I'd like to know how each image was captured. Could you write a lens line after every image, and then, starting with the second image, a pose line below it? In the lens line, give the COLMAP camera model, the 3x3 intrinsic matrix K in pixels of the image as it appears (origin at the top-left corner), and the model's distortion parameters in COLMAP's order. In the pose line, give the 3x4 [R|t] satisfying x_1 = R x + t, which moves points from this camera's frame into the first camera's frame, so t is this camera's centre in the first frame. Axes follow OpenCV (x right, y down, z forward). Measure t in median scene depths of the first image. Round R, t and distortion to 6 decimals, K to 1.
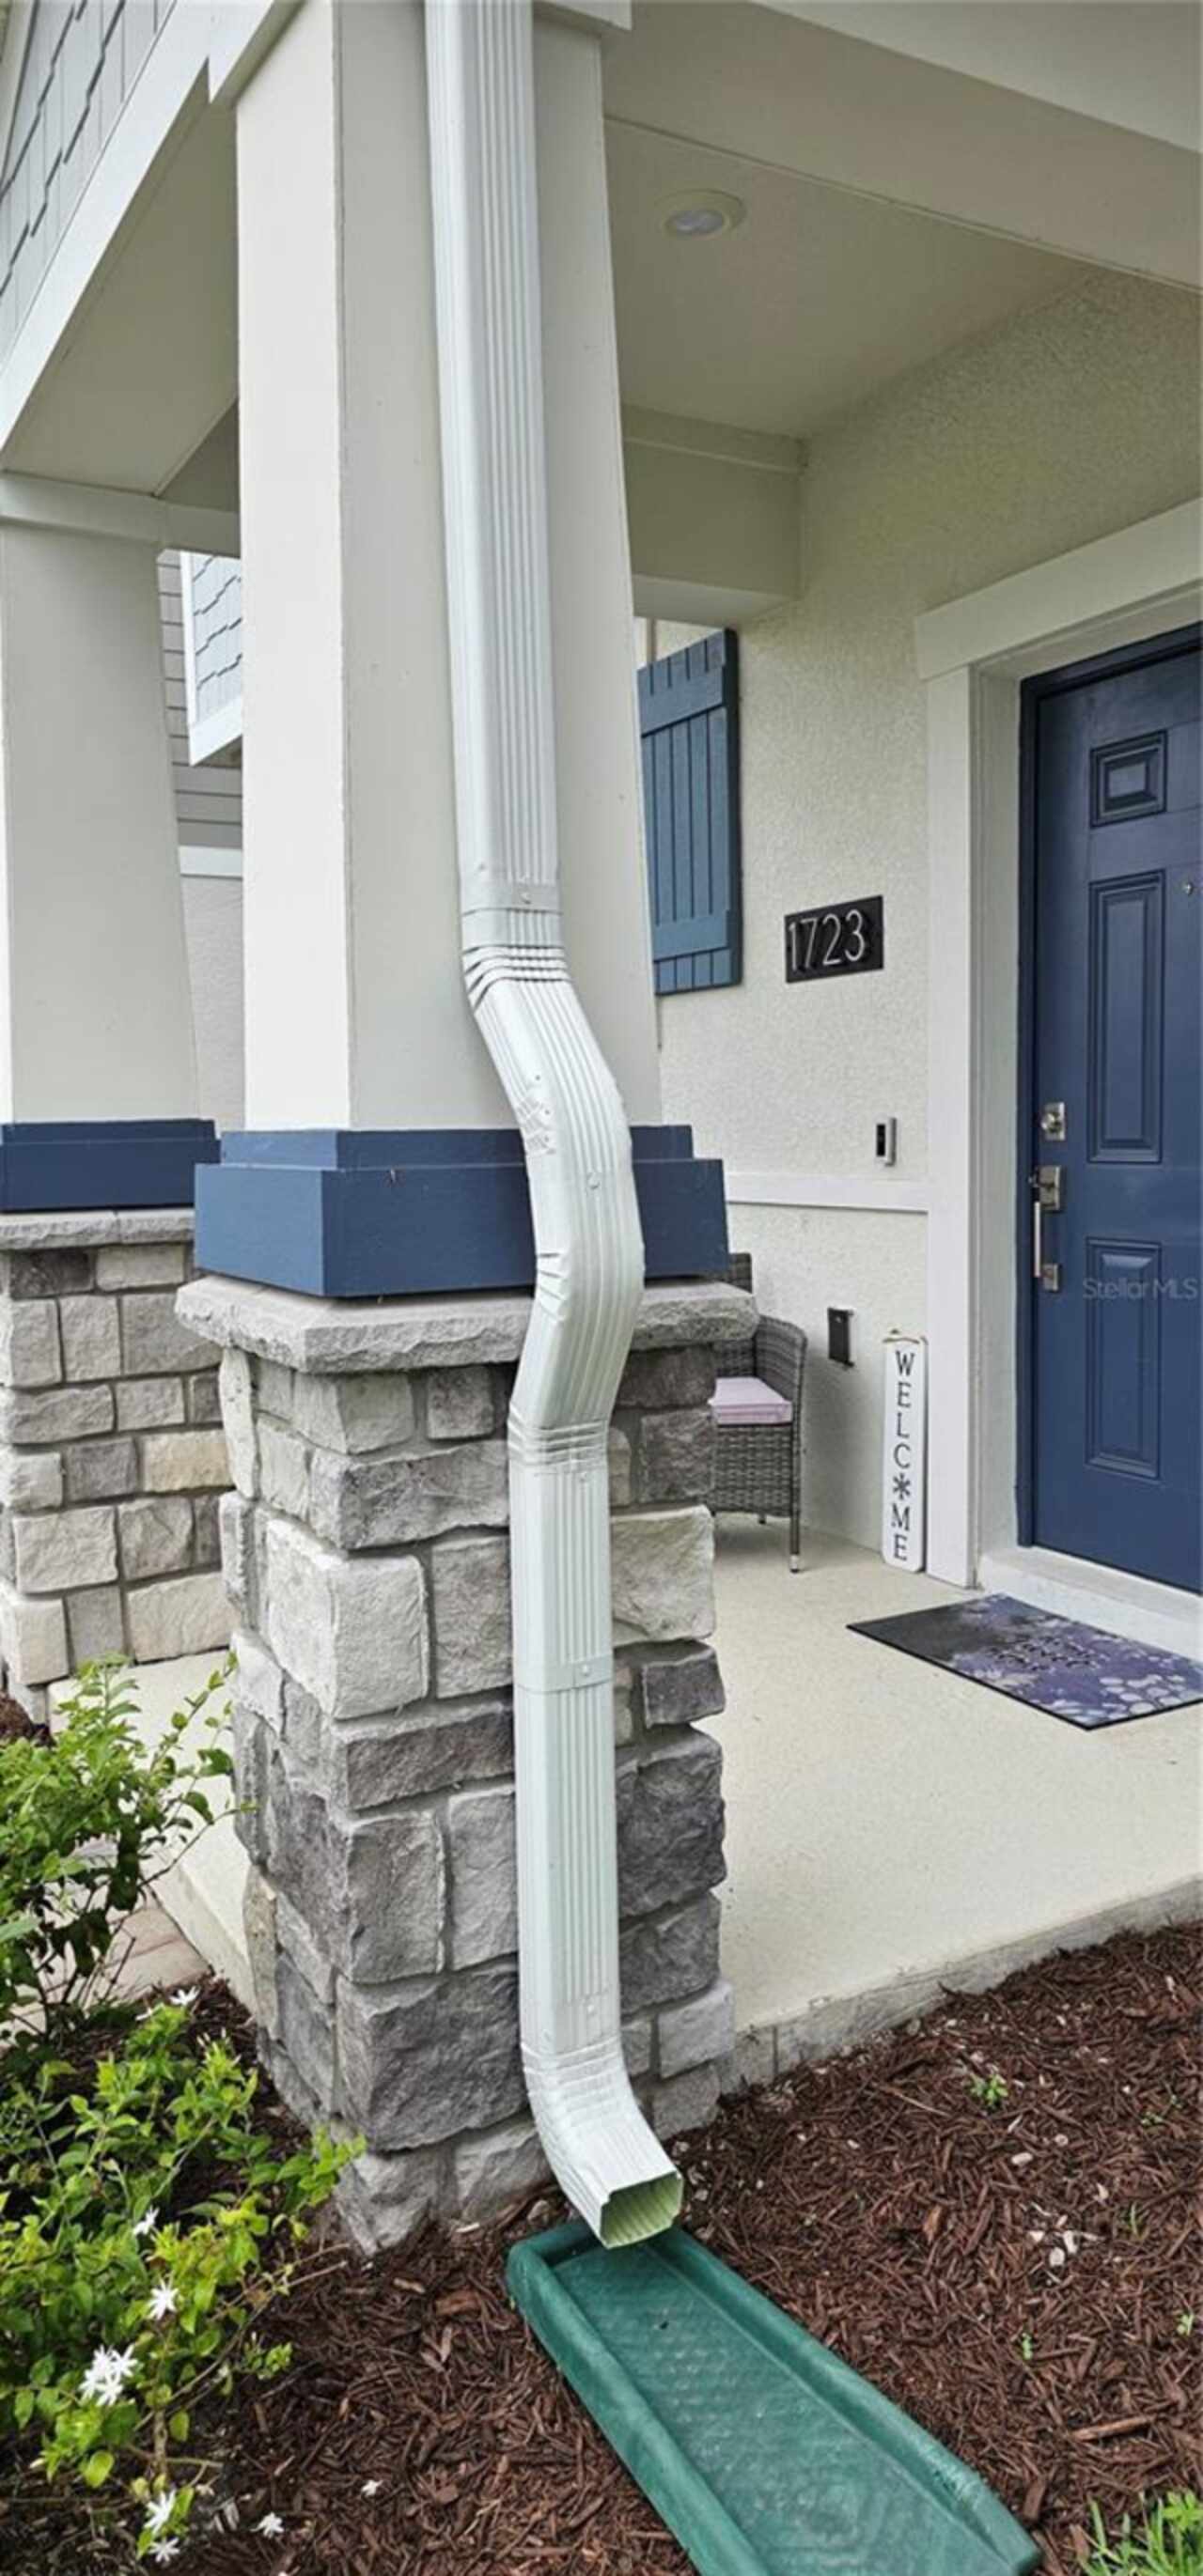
lens RADIAL K [[1785.4, 0, 601.5], [0, 1785.4, 1288.0], [0, 0, 1]] dist [0.055917, -0.048681]
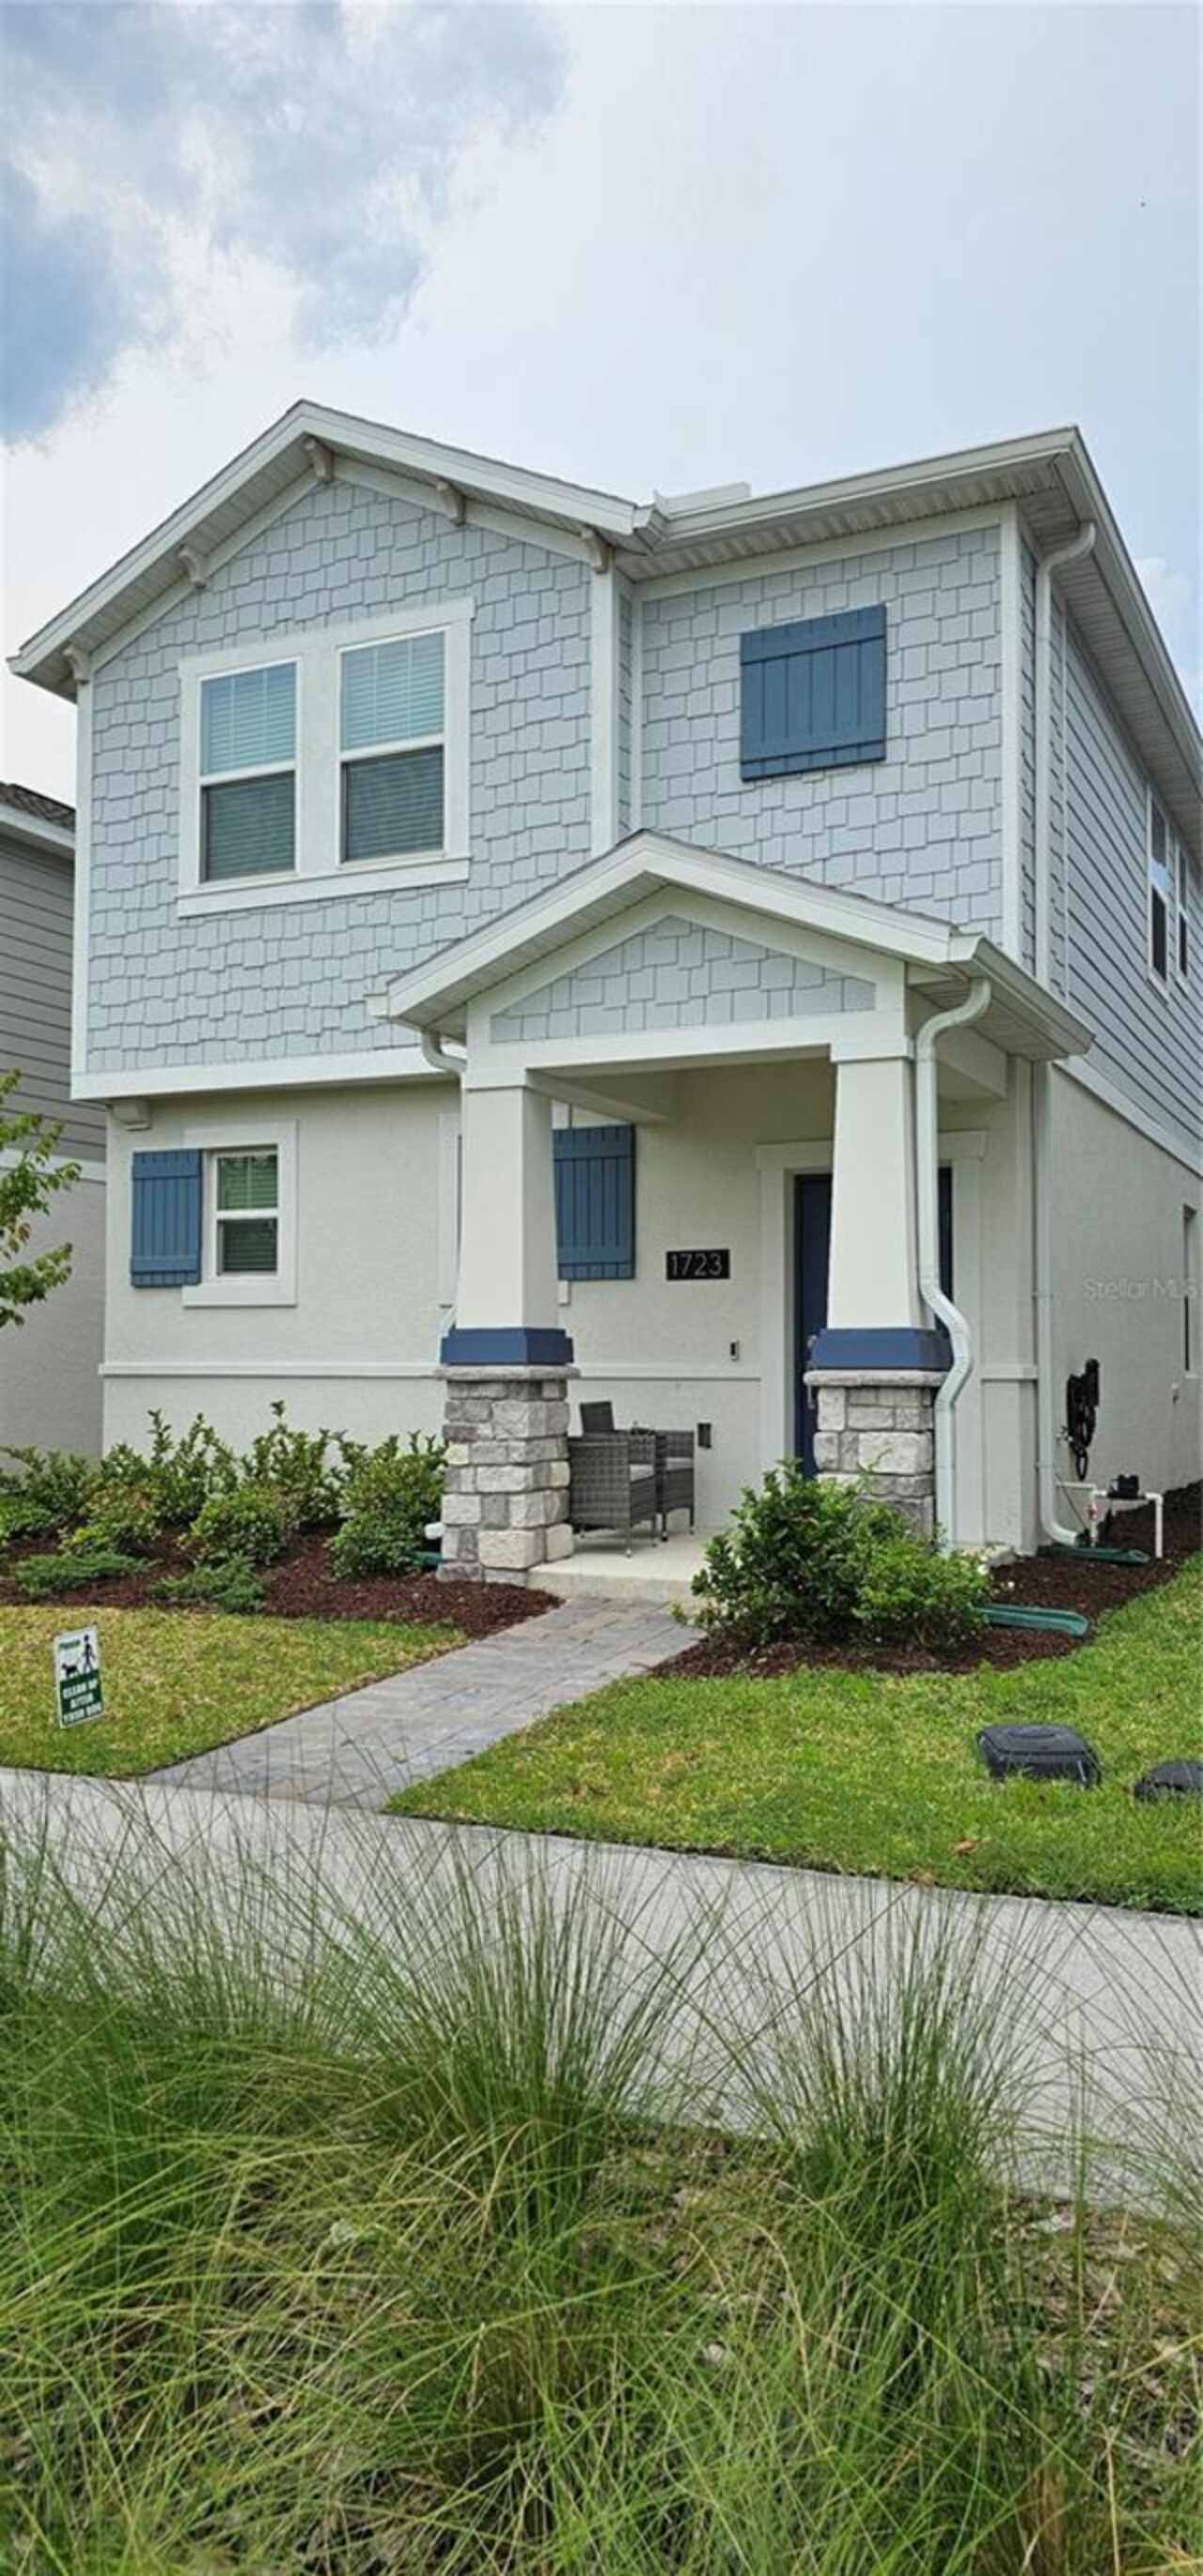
lens RADIAL K [[1785.4, 0, 601.5], [0, 1785.4, 1288.0], [0, 0, 1]] dist [0.055917, -0.048681]
pose [[0.810464, 0.049549, 0.583689, -1.306280], [0.036271, 0.990260, -0.134426, 0.144076], [-0.584664, 0.130118, 0.800773, -0.783302]]
